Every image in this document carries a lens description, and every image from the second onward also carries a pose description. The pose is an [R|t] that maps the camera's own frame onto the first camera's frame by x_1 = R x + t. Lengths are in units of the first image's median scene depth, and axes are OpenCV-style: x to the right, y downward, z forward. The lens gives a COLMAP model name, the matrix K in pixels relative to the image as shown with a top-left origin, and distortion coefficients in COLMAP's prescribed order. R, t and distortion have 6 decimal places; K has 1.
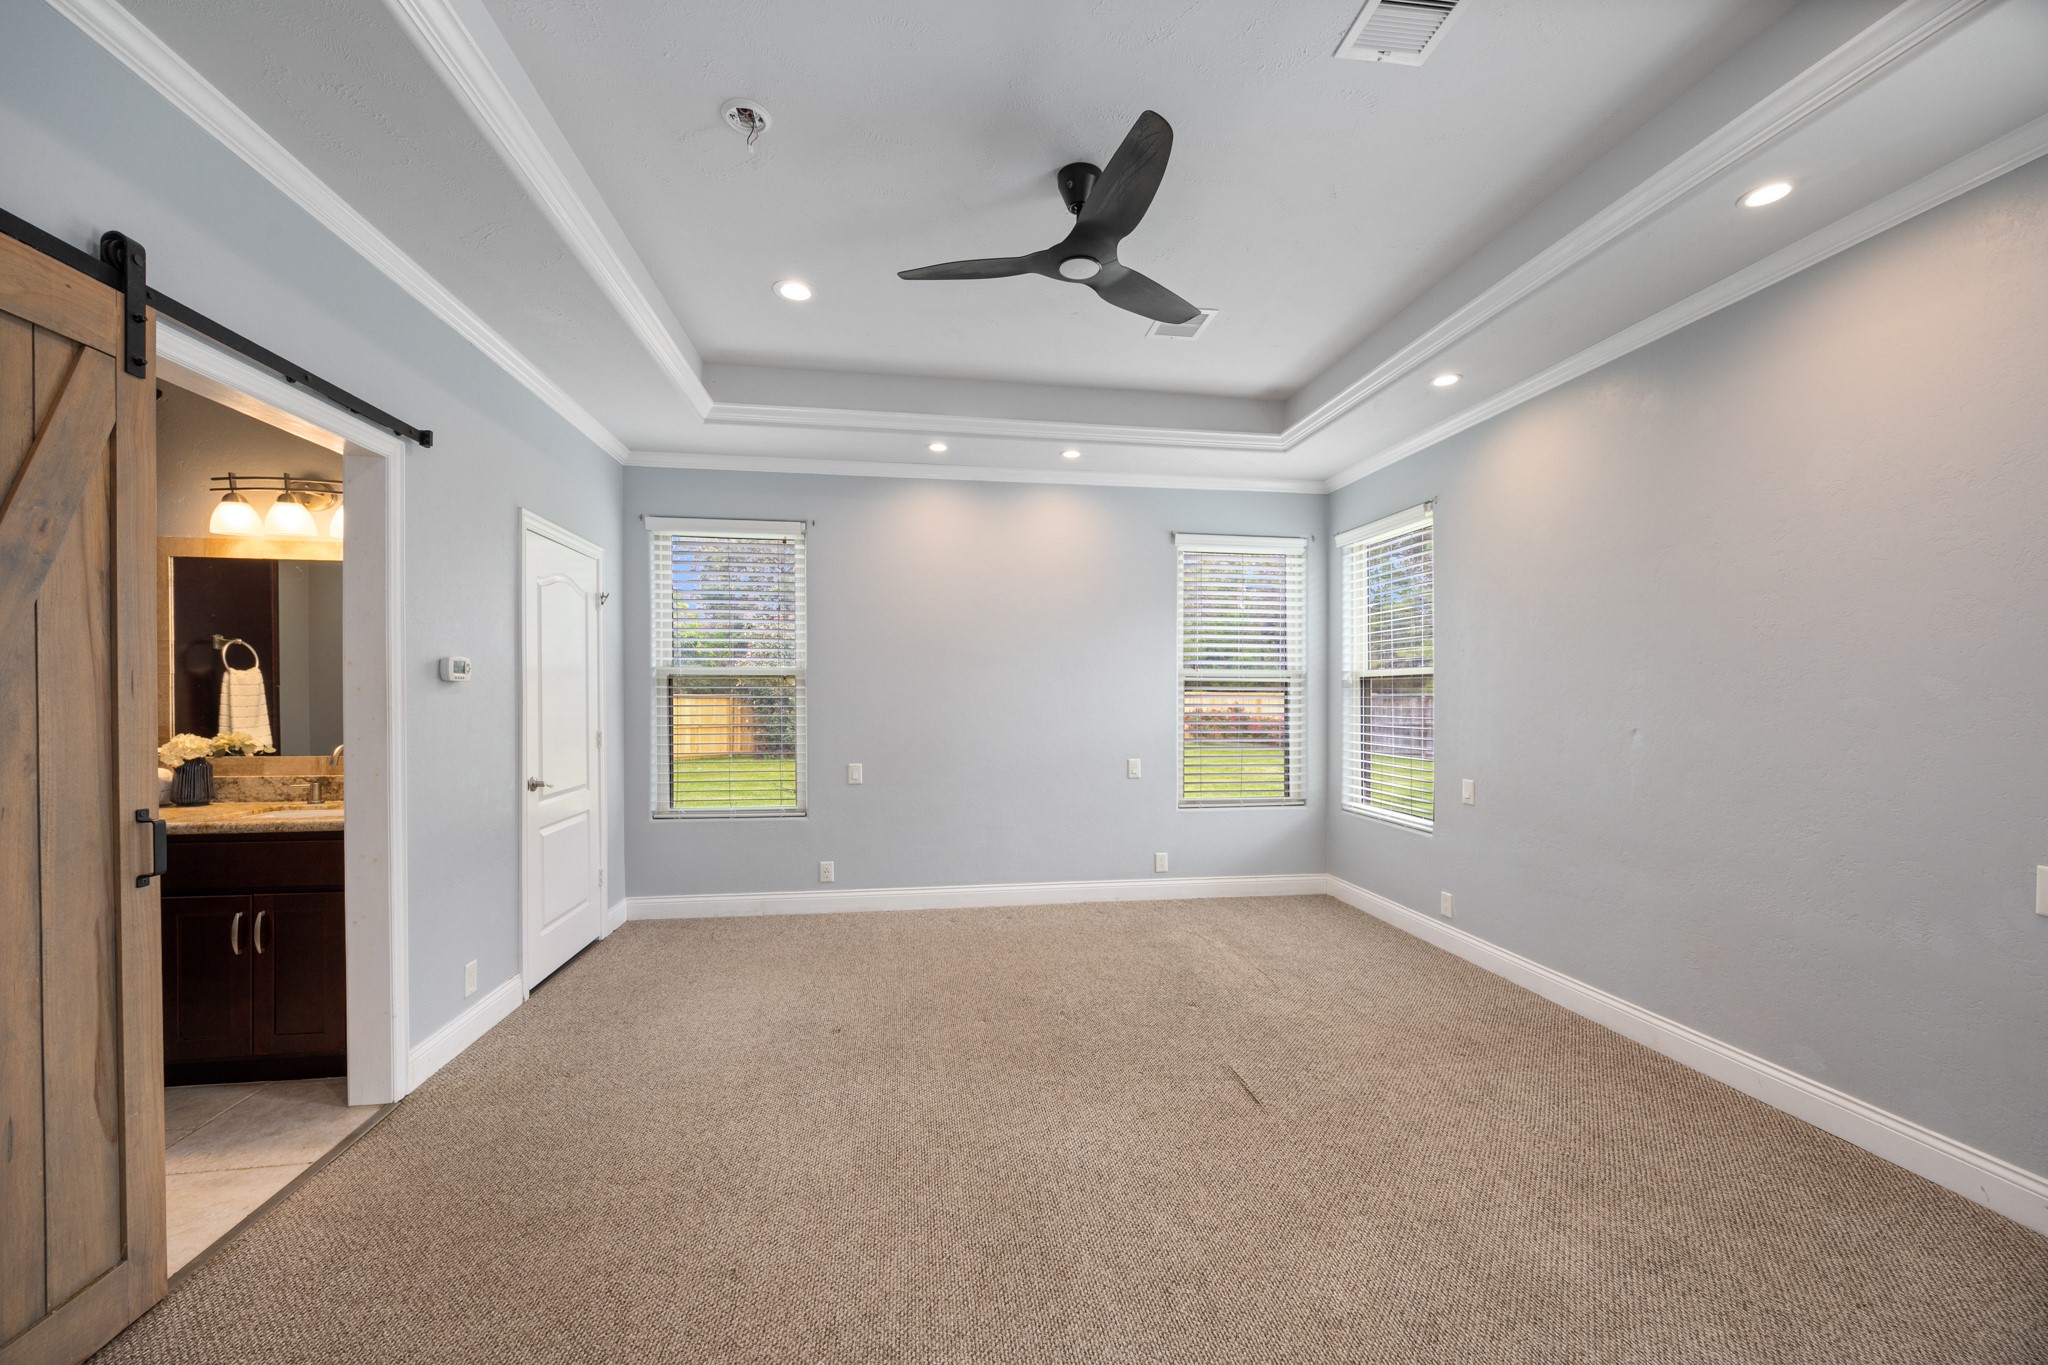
lens RADIAL K [[783.5, 0, 1009.0], [0, 783.5, 689.7], [0, 0, 1]] dist [-0.002130, -0.000045]
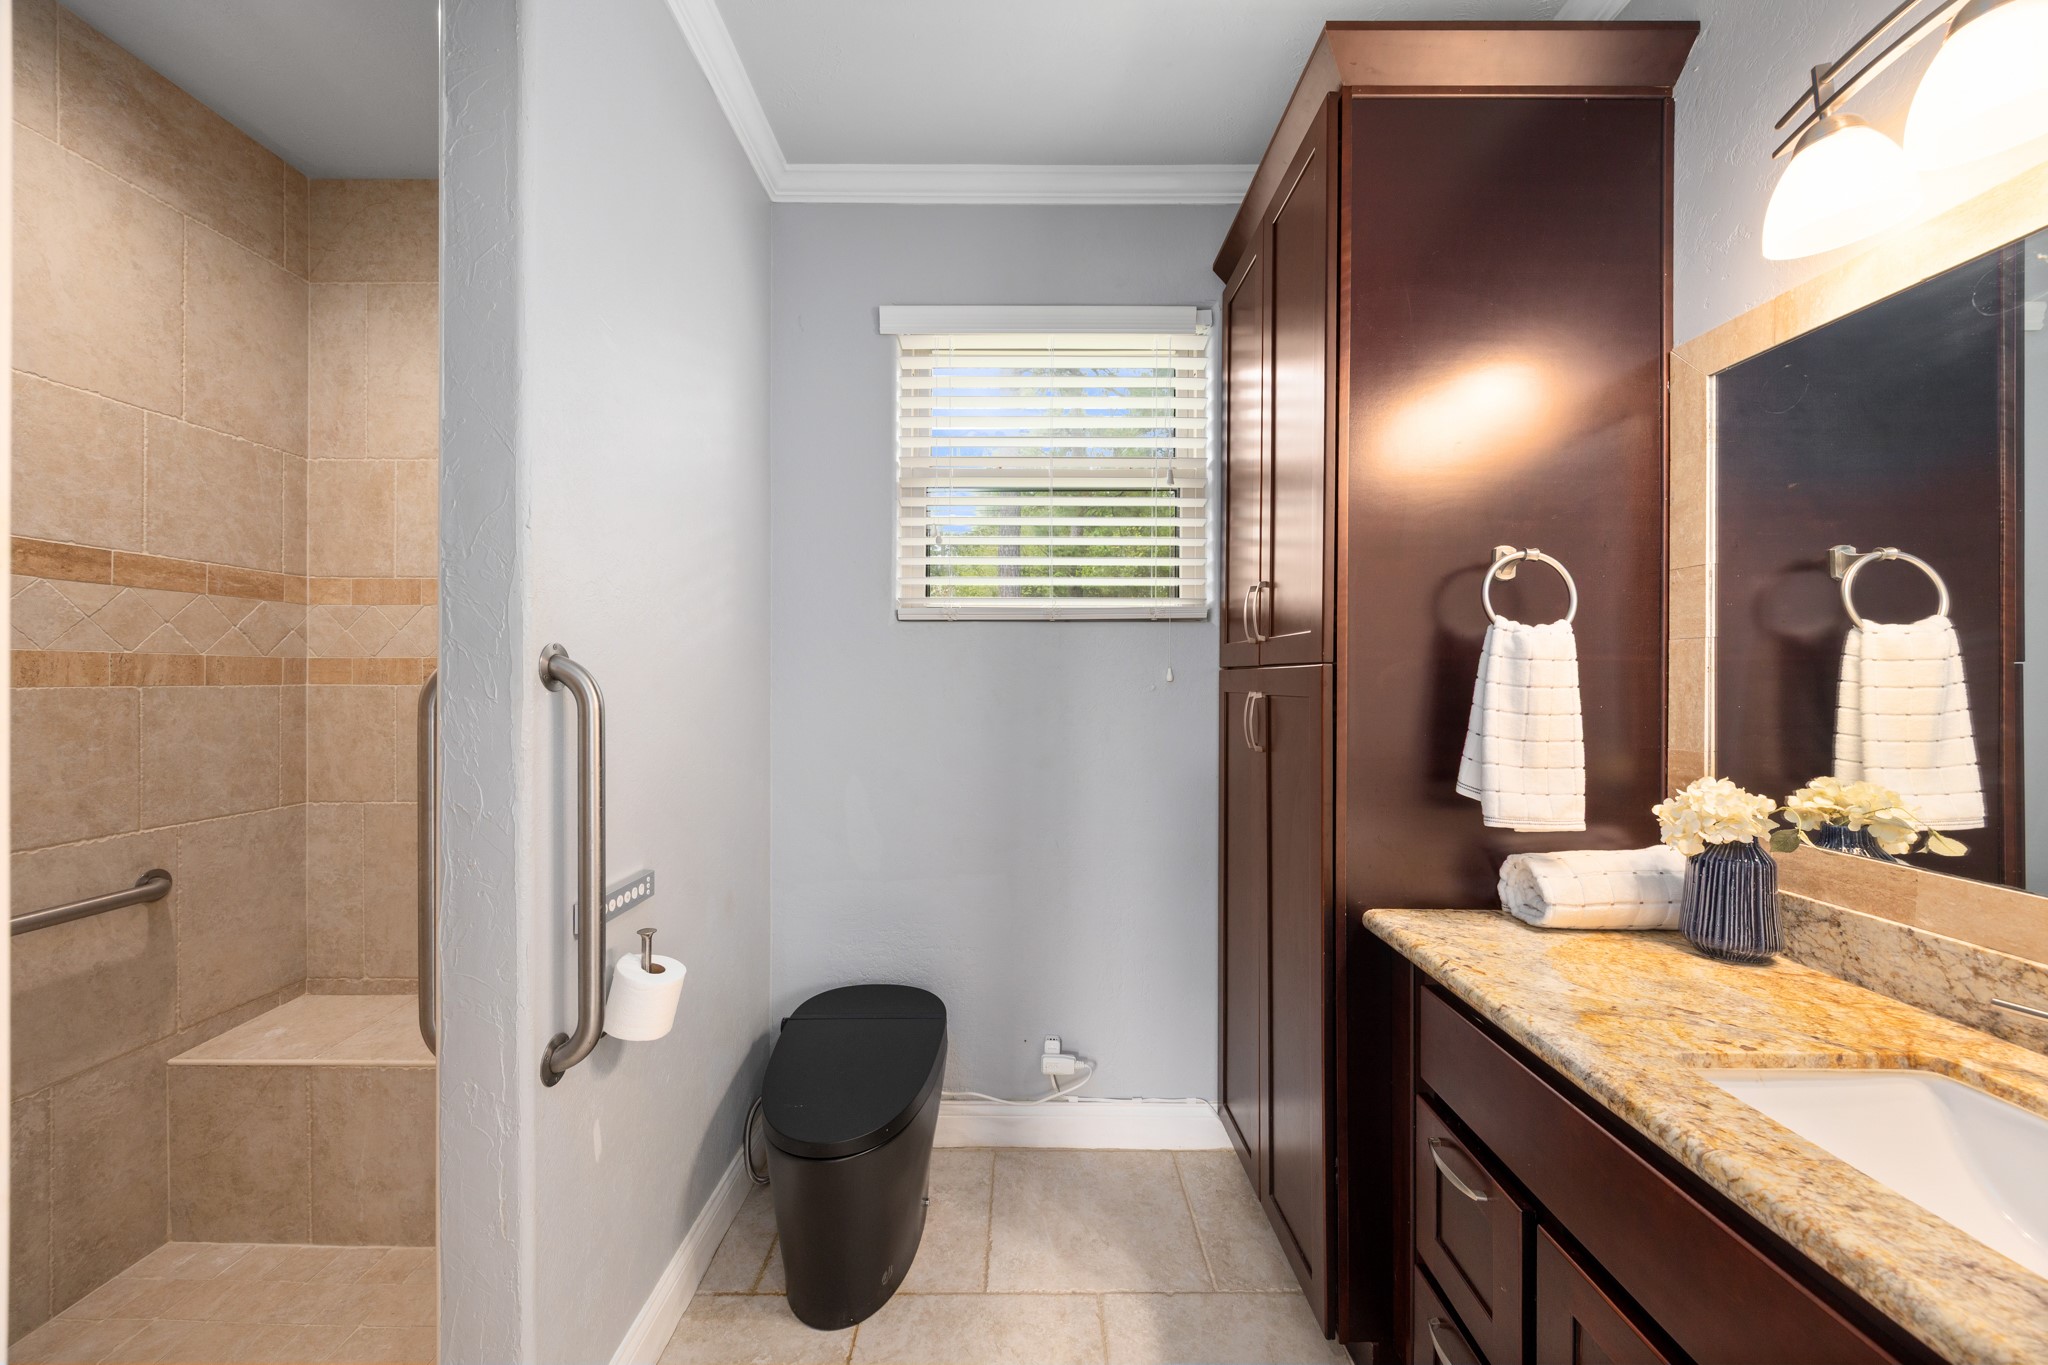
lens RADIAL K [[780.3, 0, 1024.0], [0, 780.3, 682.5], [0, 0, 1]] dist [-0.002046, 0.000231]
pose [[-0.141345, 0.010535, -0.989904, -0.549091], [0.000517, 0.999944, 0.010568, 0.000744], [0.989960, 0.000982, -0.141343, 0.645598]]
